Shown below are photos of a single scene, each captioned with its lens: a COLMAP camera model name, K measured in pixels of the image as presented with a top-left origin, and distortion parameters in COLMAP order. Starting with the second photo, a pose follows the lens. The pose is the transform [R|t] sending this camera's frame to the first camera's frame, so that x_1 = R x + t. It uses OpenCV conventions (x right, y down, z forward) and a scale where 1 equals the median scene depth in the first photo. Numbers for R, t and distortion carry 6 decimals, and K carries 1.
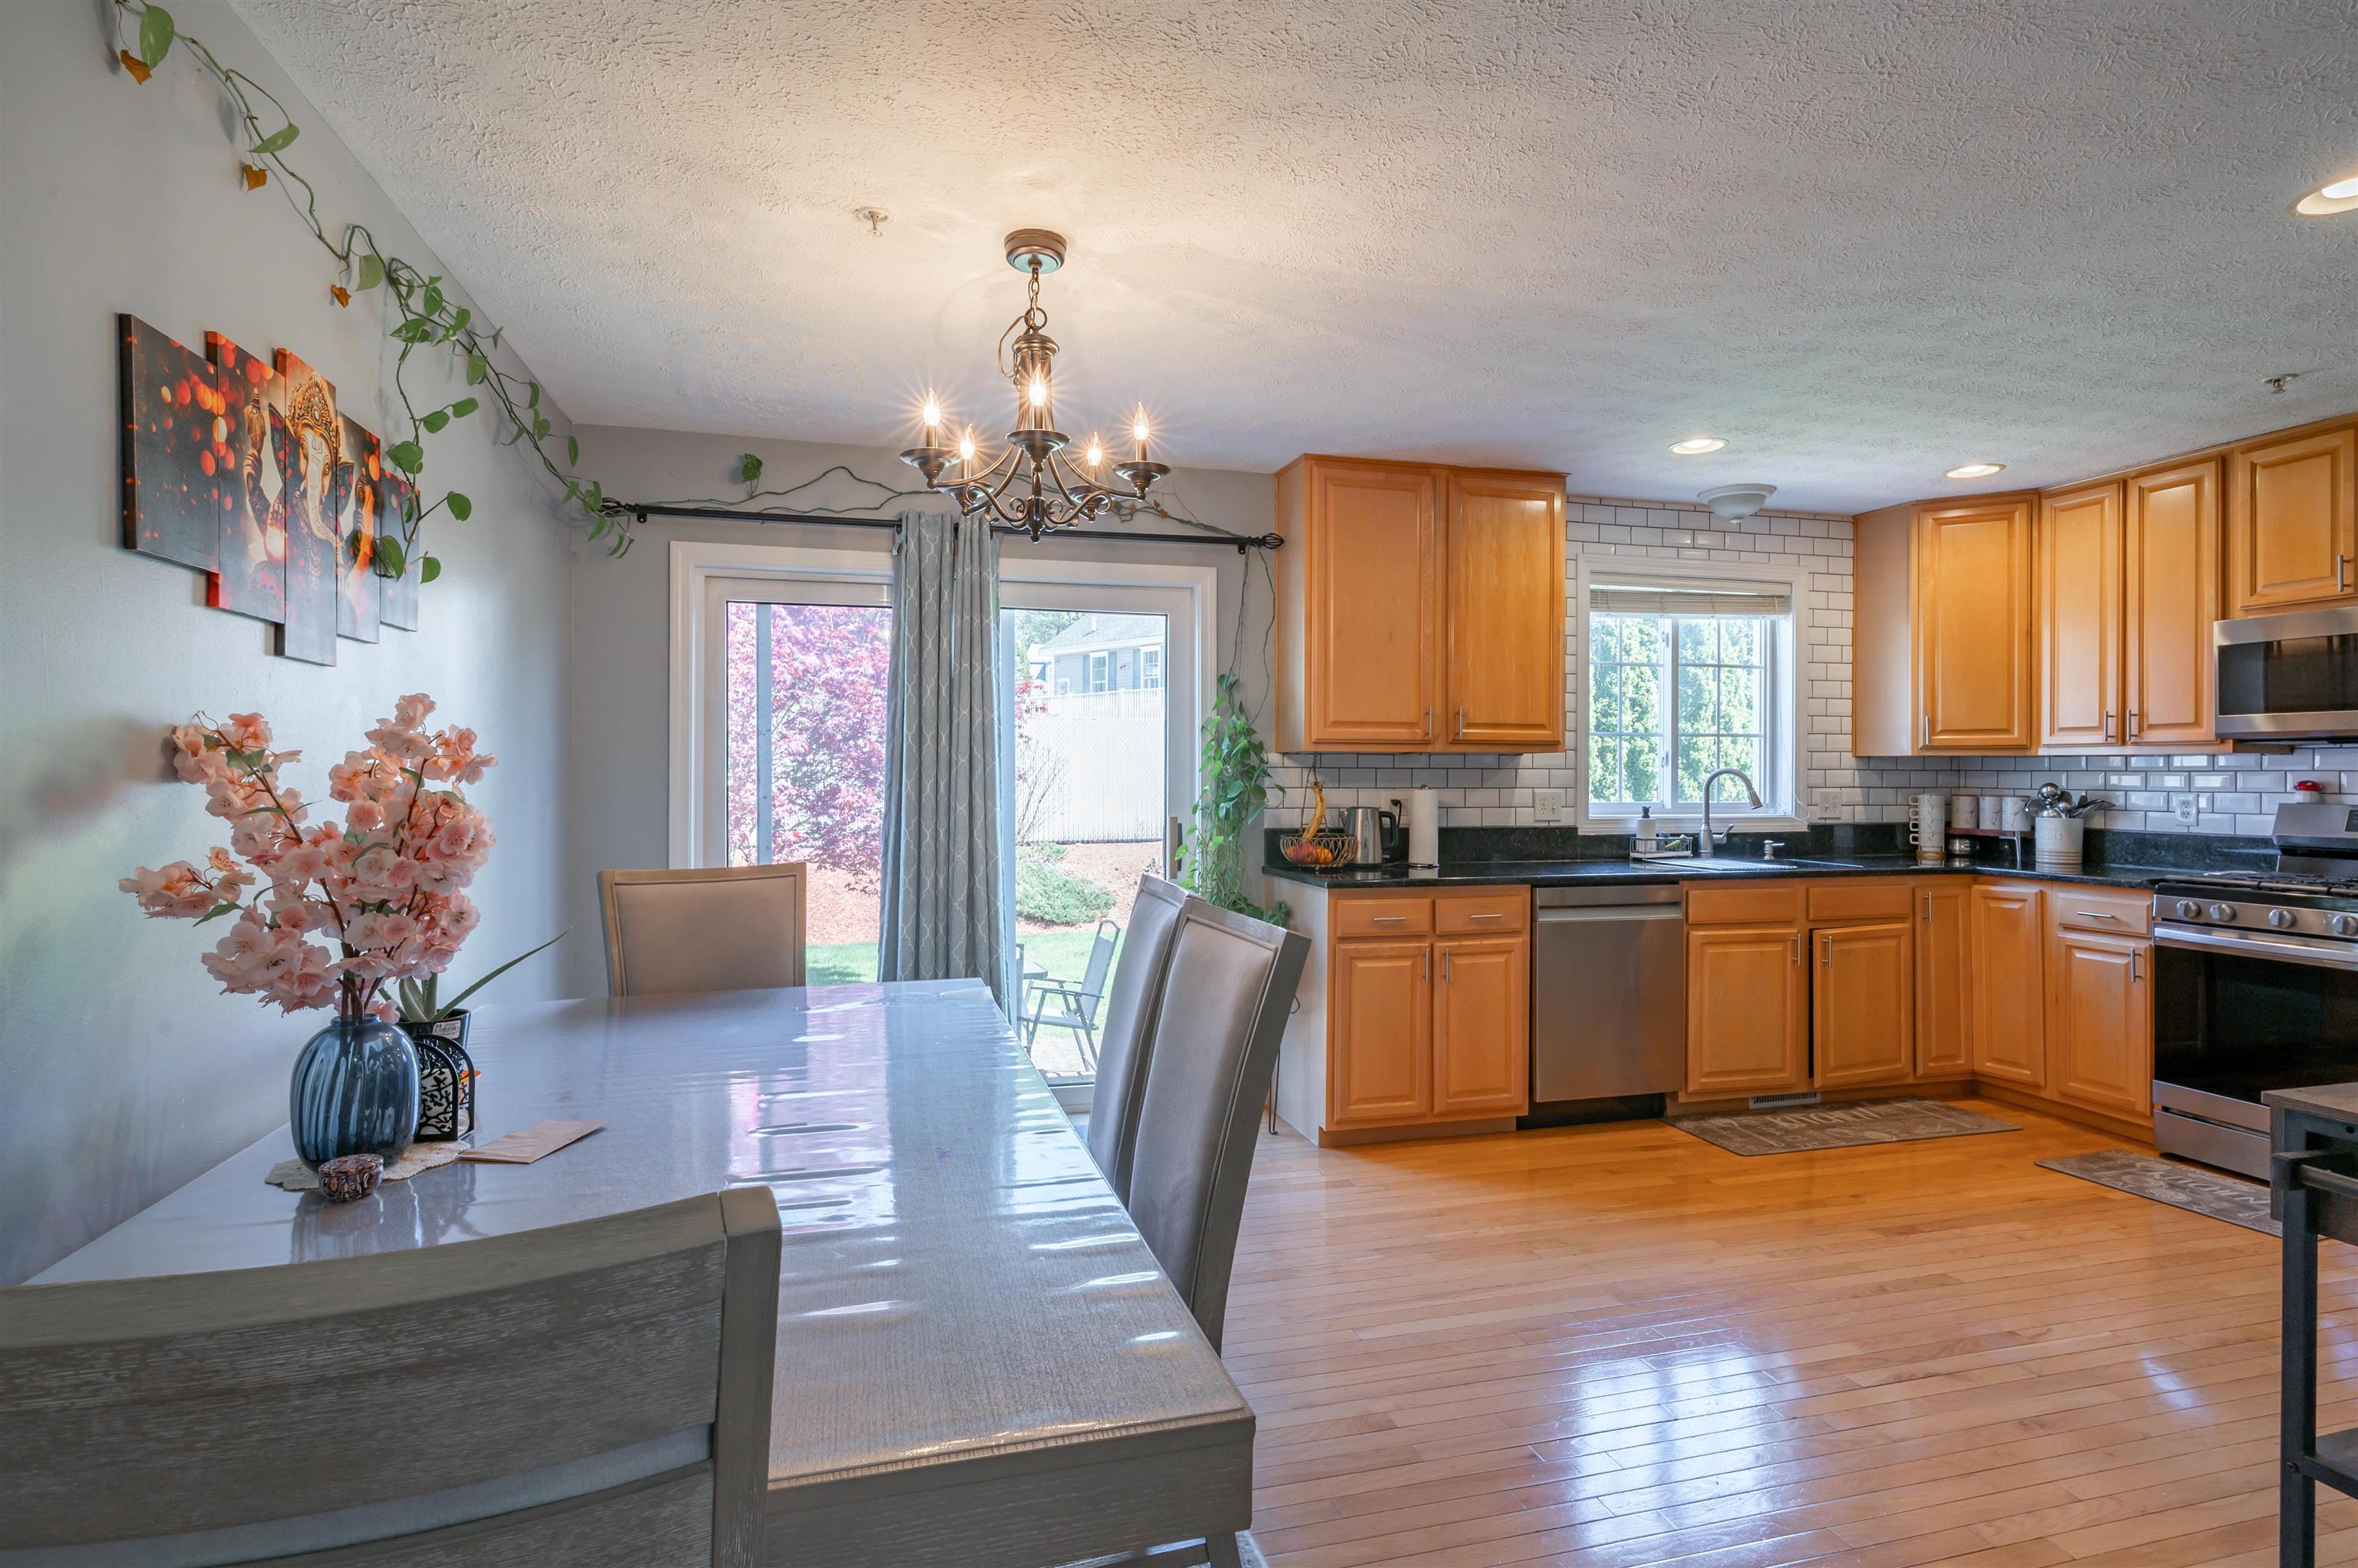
lens RADIAL K [[1169.3, 0, 1169.8], [0, 1169.3, 779.9], [0, 0, 1]] dist [-0.005159, 0.004666]
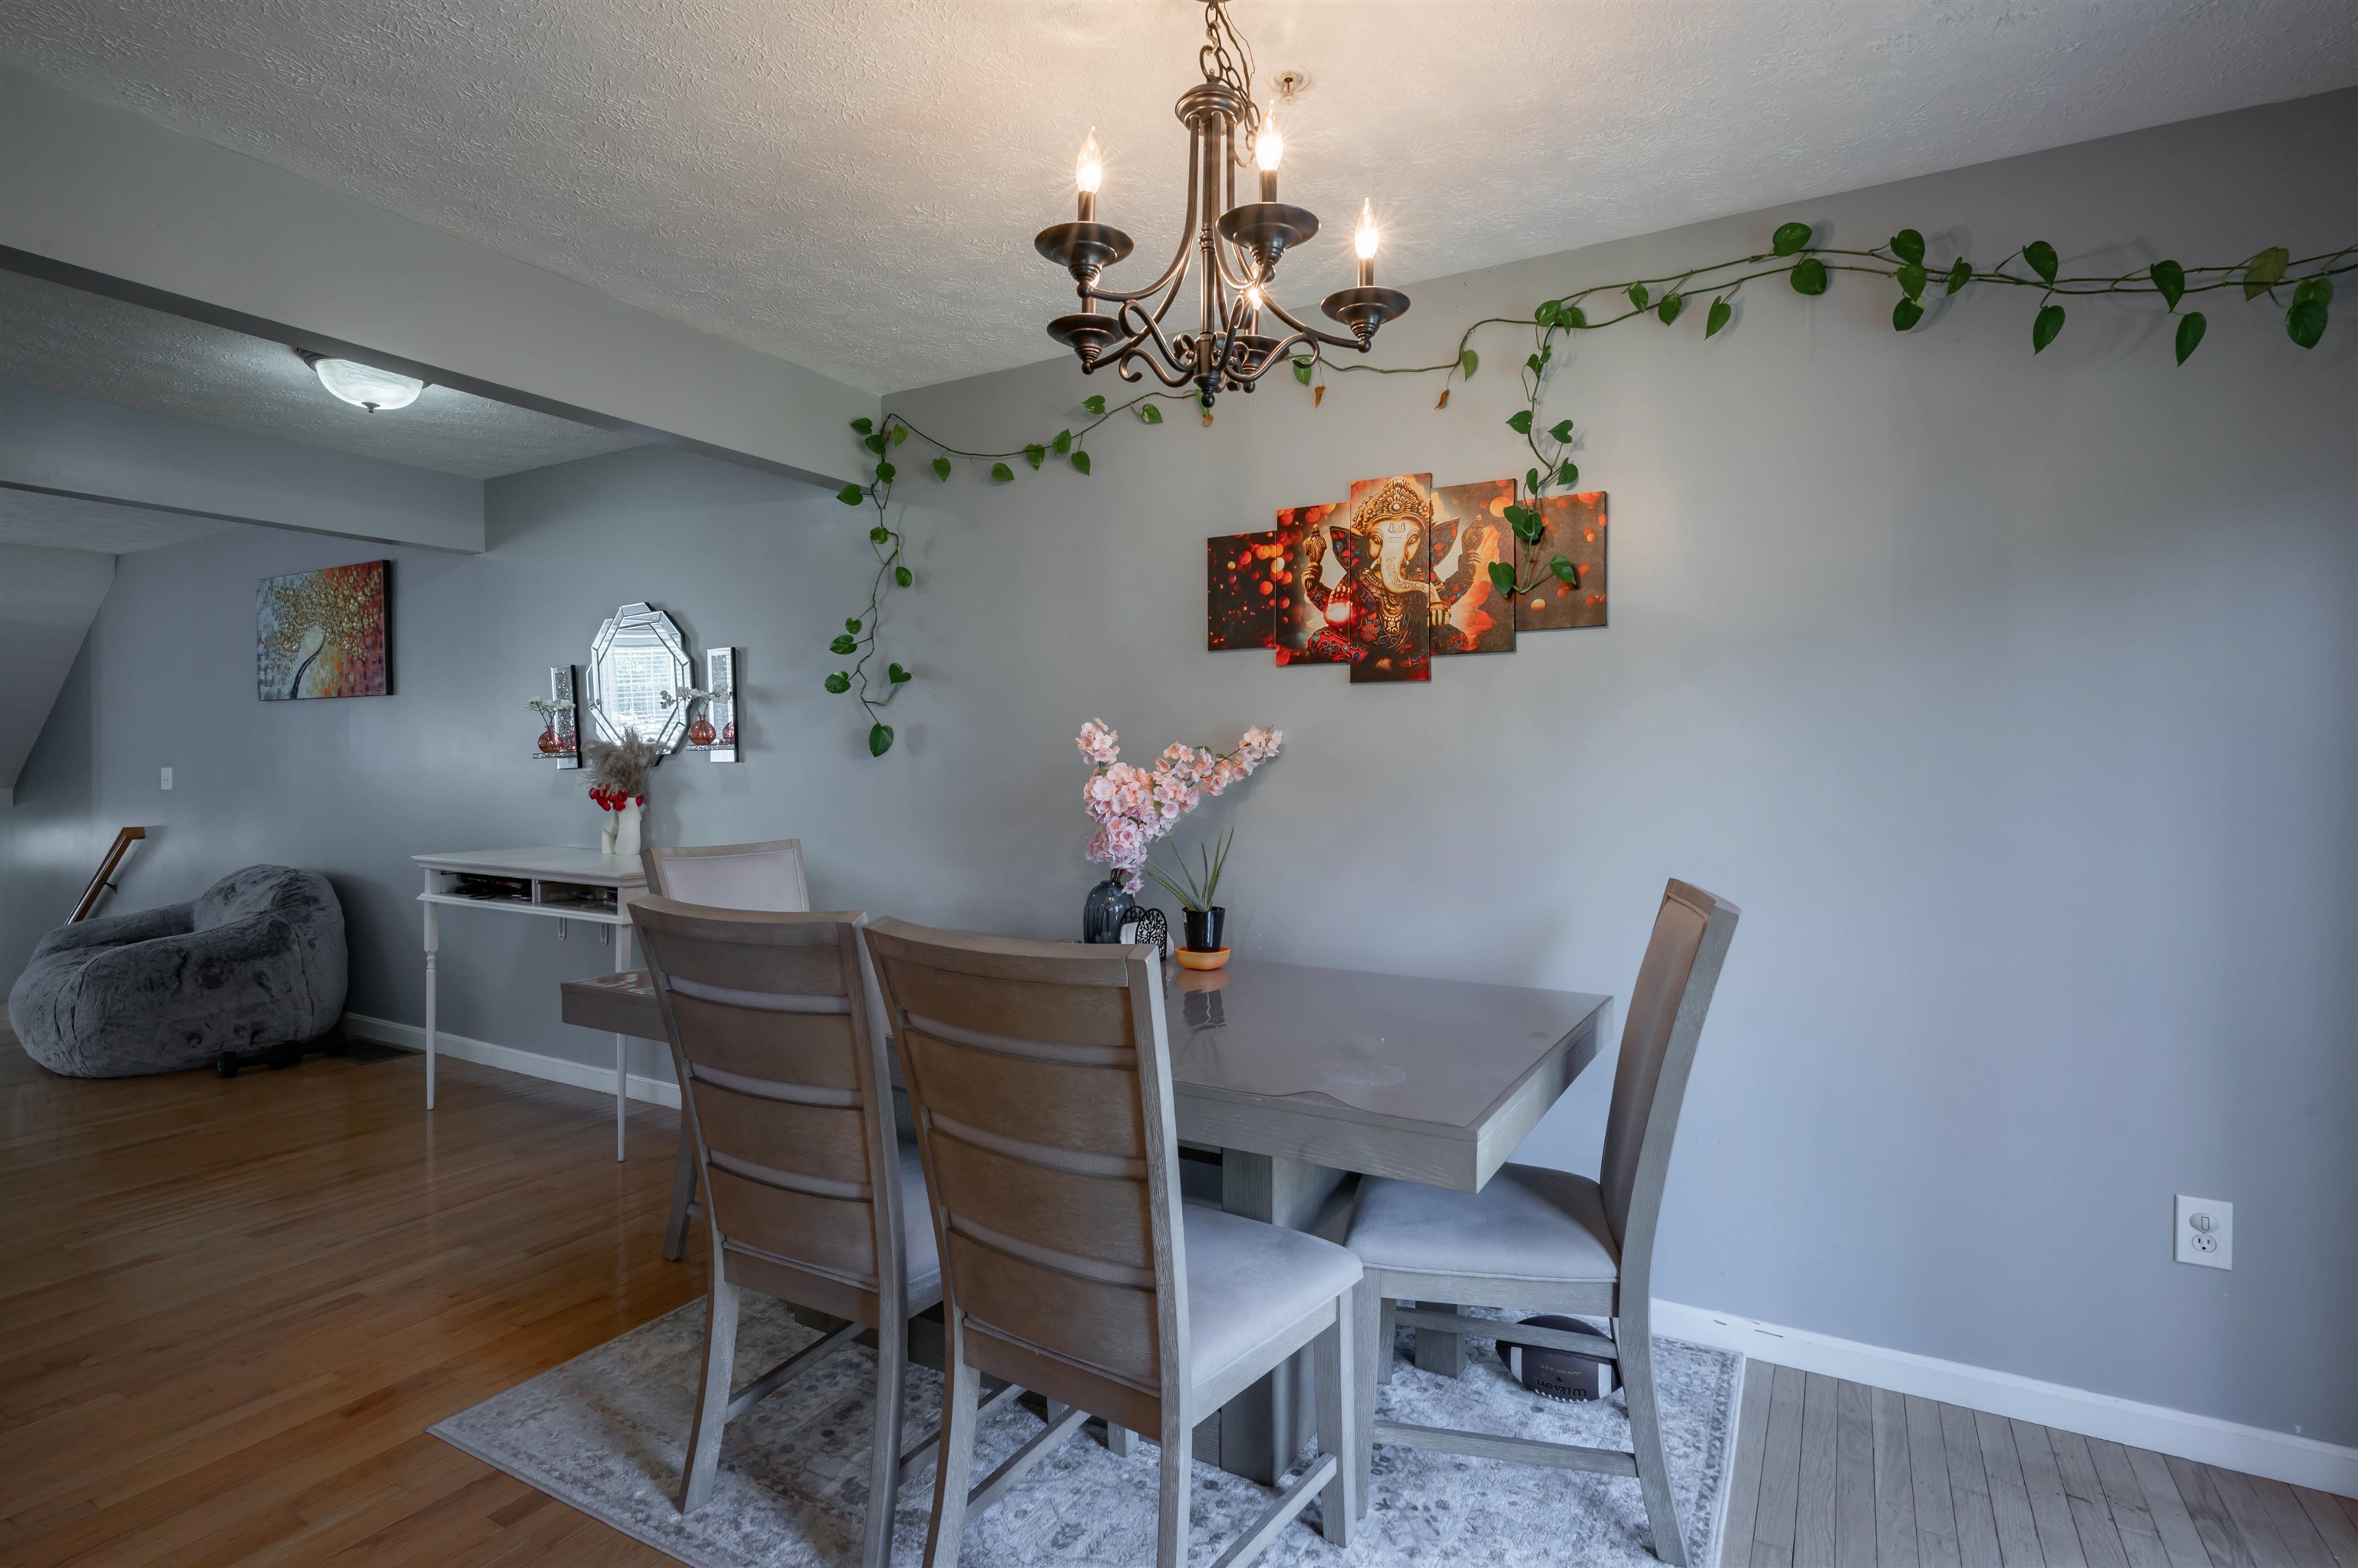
lens RADIAL K [[1169.3, 0, 1188.3], [0, 1169.3, 773.1], [0, 0, 1]] dist [-0.005159, 0.004666]
pose [[-0.701111, 0.004303, -0.713040, 0.216742], [-0.008078, 0.999870, 0.013978, -0.004155], [0.713007, 0.015560, -0.700984, 0.868425]]
